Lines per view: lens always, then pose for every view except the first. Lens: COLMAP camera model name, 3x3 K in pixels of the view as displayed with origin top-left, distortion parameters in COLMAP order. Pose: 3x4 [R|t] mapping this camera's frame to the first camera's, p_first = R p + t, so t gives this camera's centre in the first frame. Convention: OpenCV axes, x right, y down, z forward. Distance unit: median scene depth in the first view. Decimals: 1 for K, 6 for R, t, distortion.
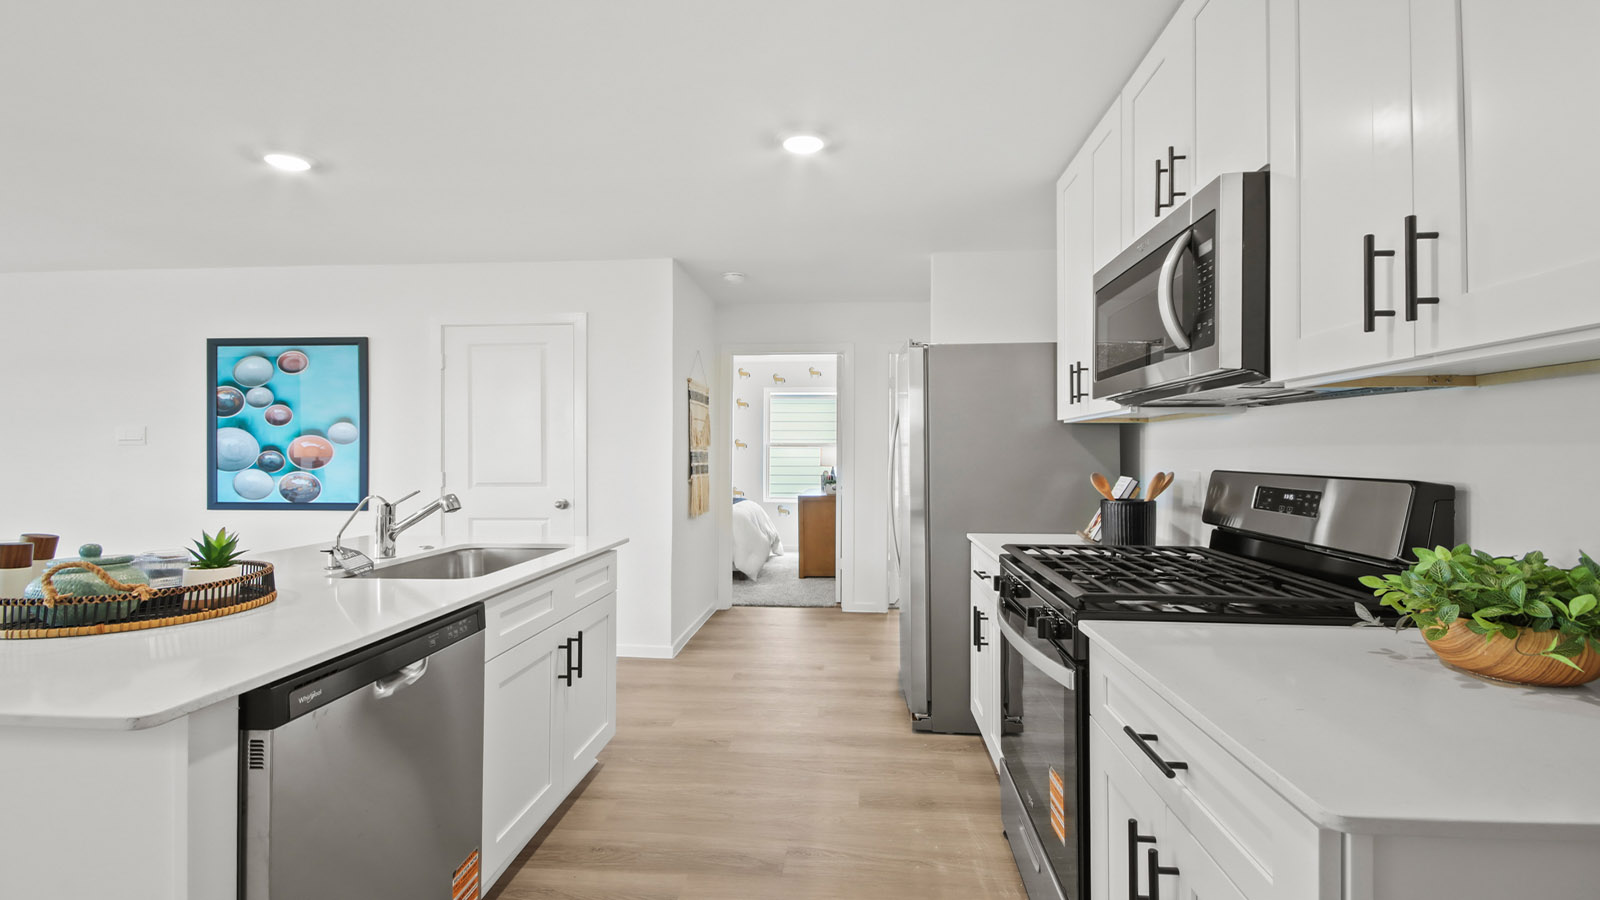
lens RADIAL K [[758.8, 0, 796.3], [0, 758.8, 455.0], [0, 0, 1]] dist [0.008481, -0.000093]
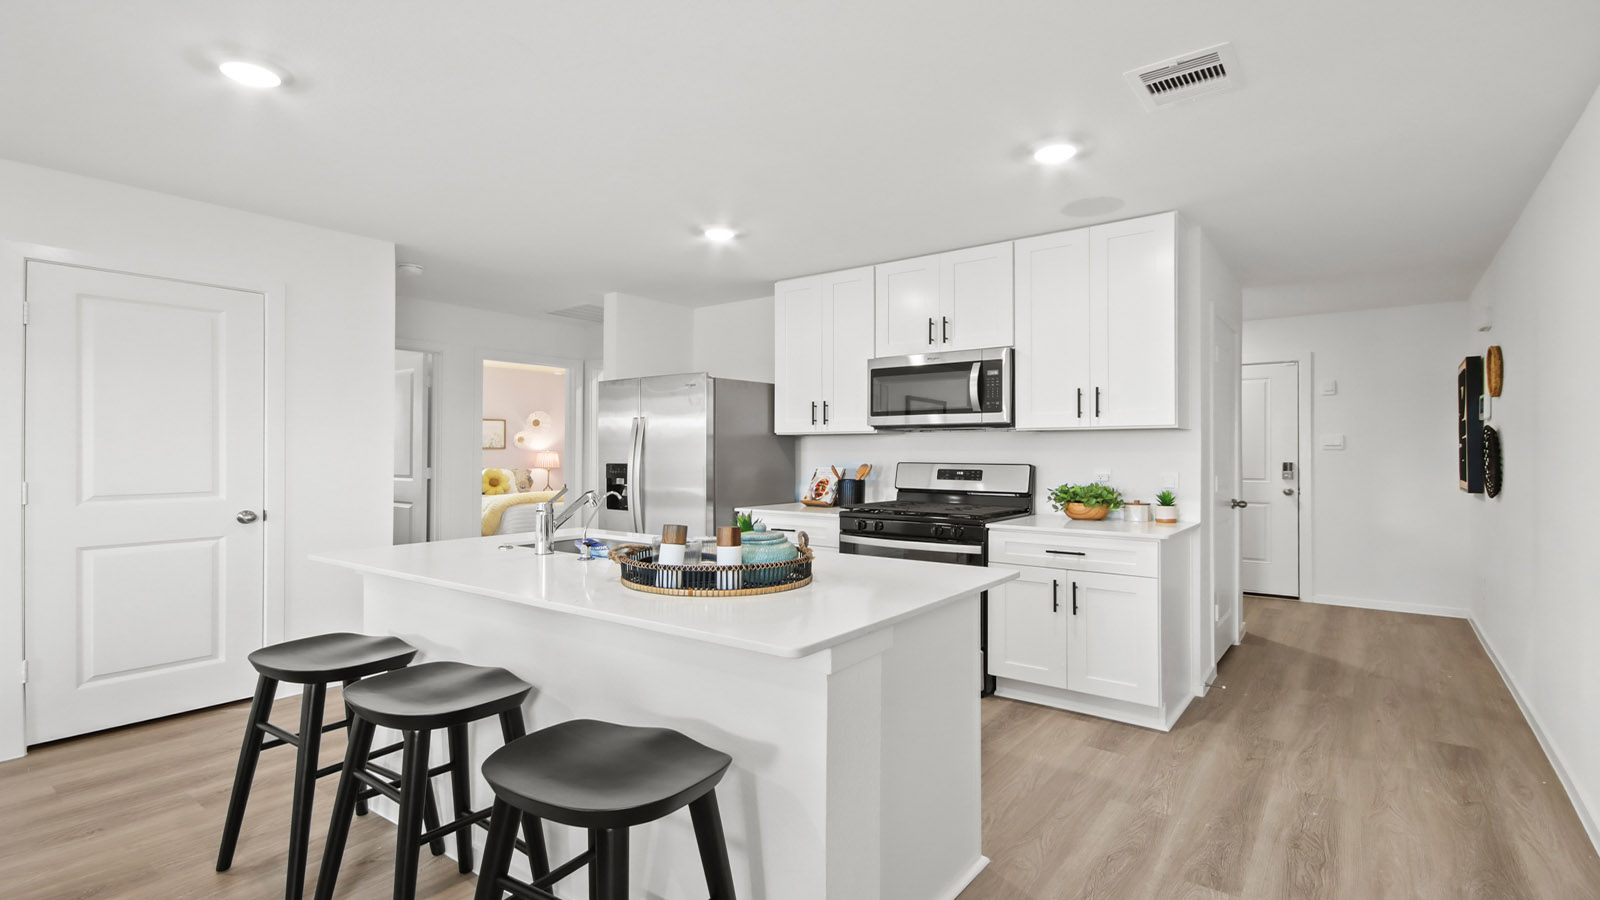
lens RADIAL K [[758.8, 0, 791.2], [0, 758.8, 447.1], [0, 0, 1]] dist [0.008481, -0.000093]
pose [[0.525823, 0.003688, 0.850586, -0.663160], [-0.001609, 0.999993, -0.003341, -0.006835], [-0.850592, 0.000388, 0.525826, 0.090161]]
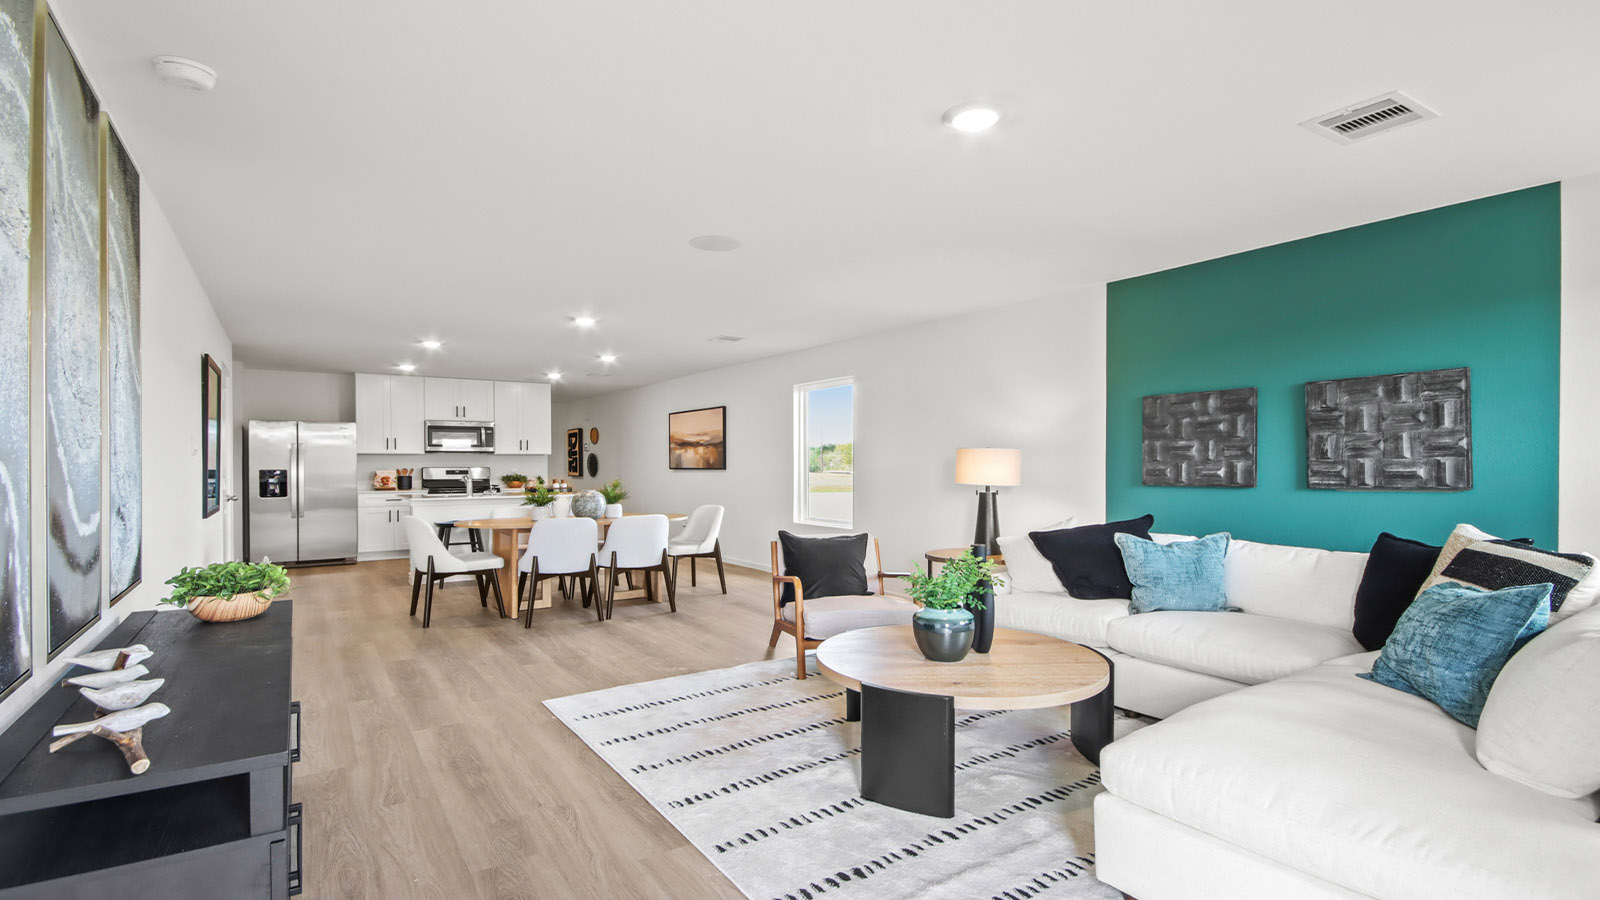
lens RADIAL K [[758.8, 0, 794.4], [0, 758.8, 465.8], [0, 0, 1]] dist [0.008481, -0.000093]
pose [[-0.623447, -0.003671, 0.781857, -2.096262], [0.000305, 0.999988, 0.004938, -0.005298], [-0.781865, 0.003317, -0.623439, 1.033327]]
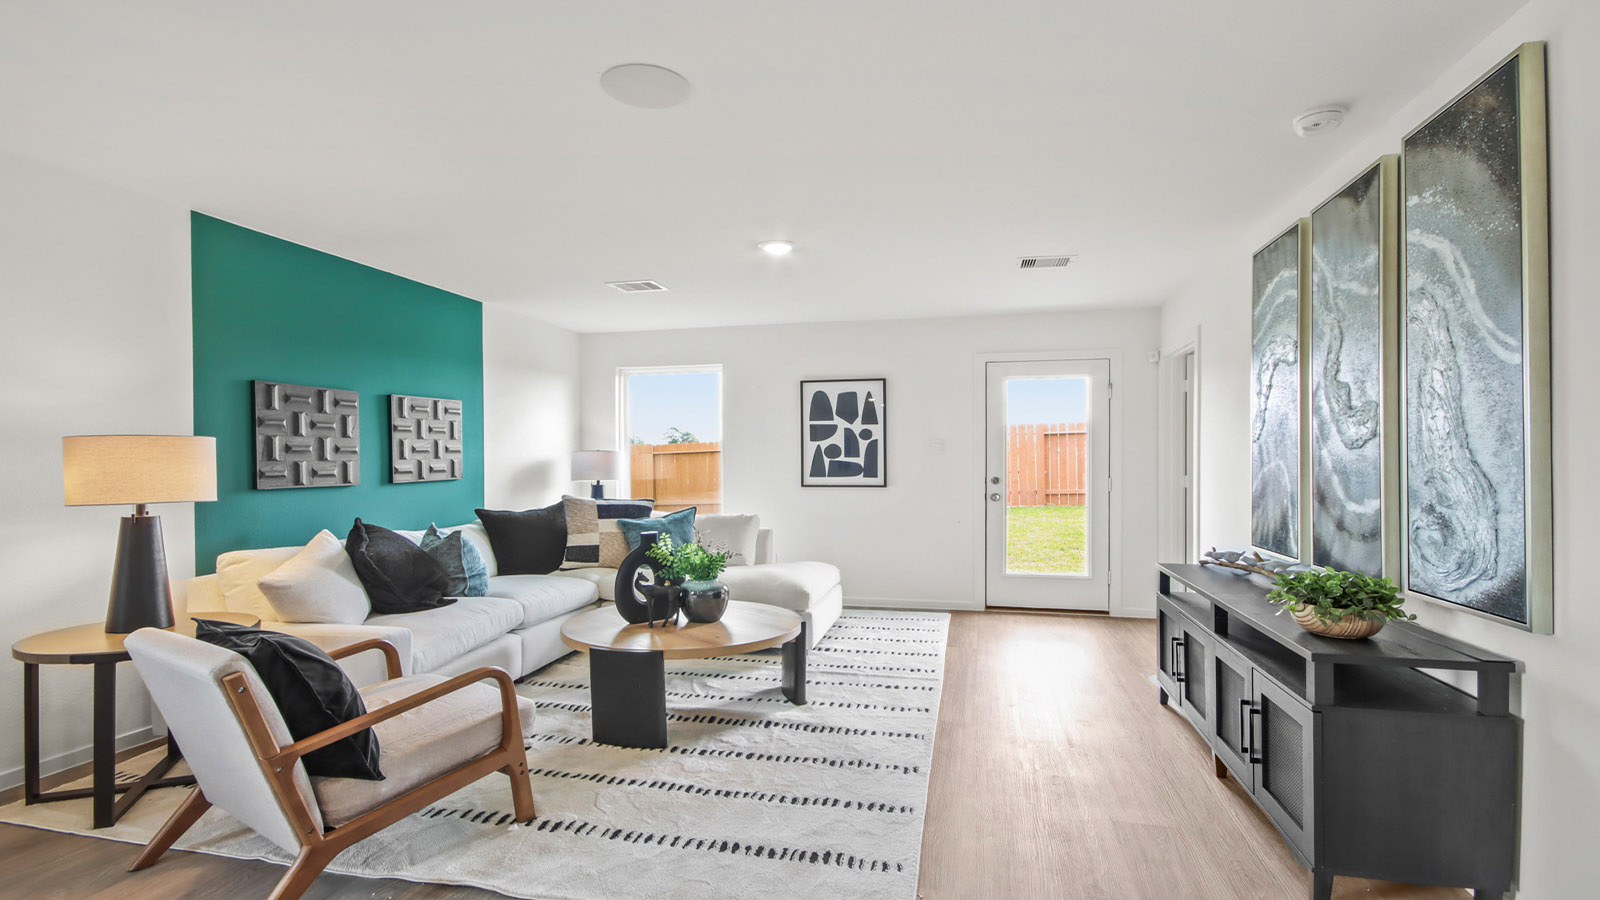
lens RADIAL K [[758.8, 0, 800.7], [0, 758.8, 449.3], [0, 0, 1]] dist [0.008481, -0.000093]
pose [[-0.133363, -0.016328, -0.990933, -0.879840], [0.002579, 0.999855, -0.016823, -0.003574], [0.991064, -0.004800, -0.133301, 0.734615]]
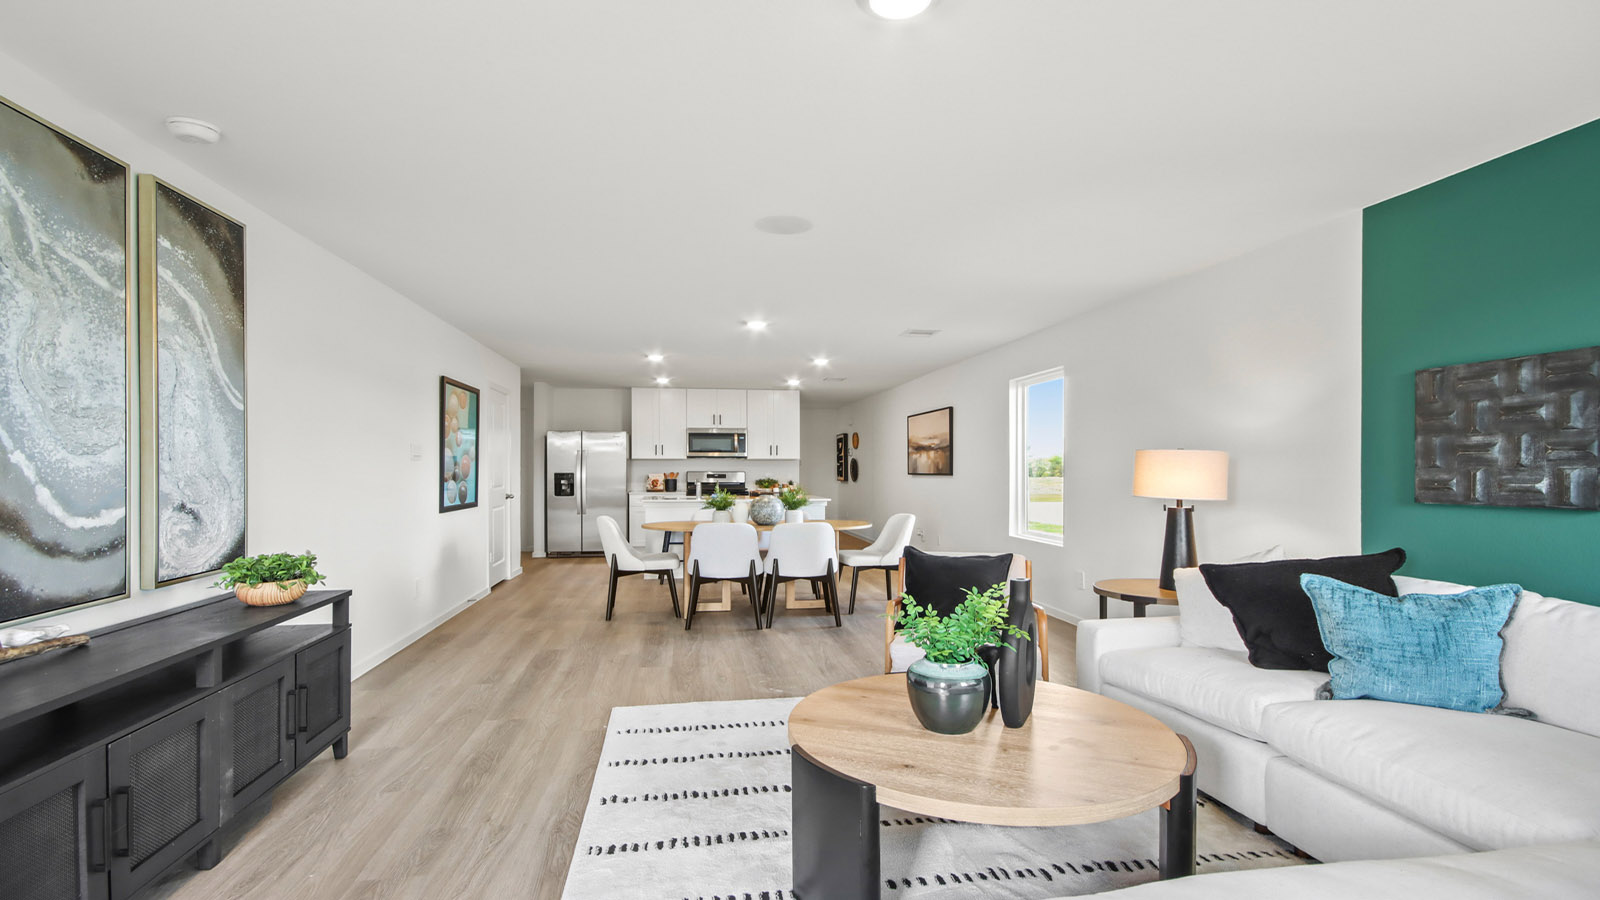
lens RADIAL K [[758.8, 0, 794.1], [0, 758.8, 464.0], [0, 0, 1]] dist [0.008481, -0.000093]
pose [[-0.234369, 0.003003, 0.972143, -2.123262], [-0.002253, 0.999991, -0.003632, -0.005755], [-0.972145, -0.003042, -0.234360, 0.739374]]
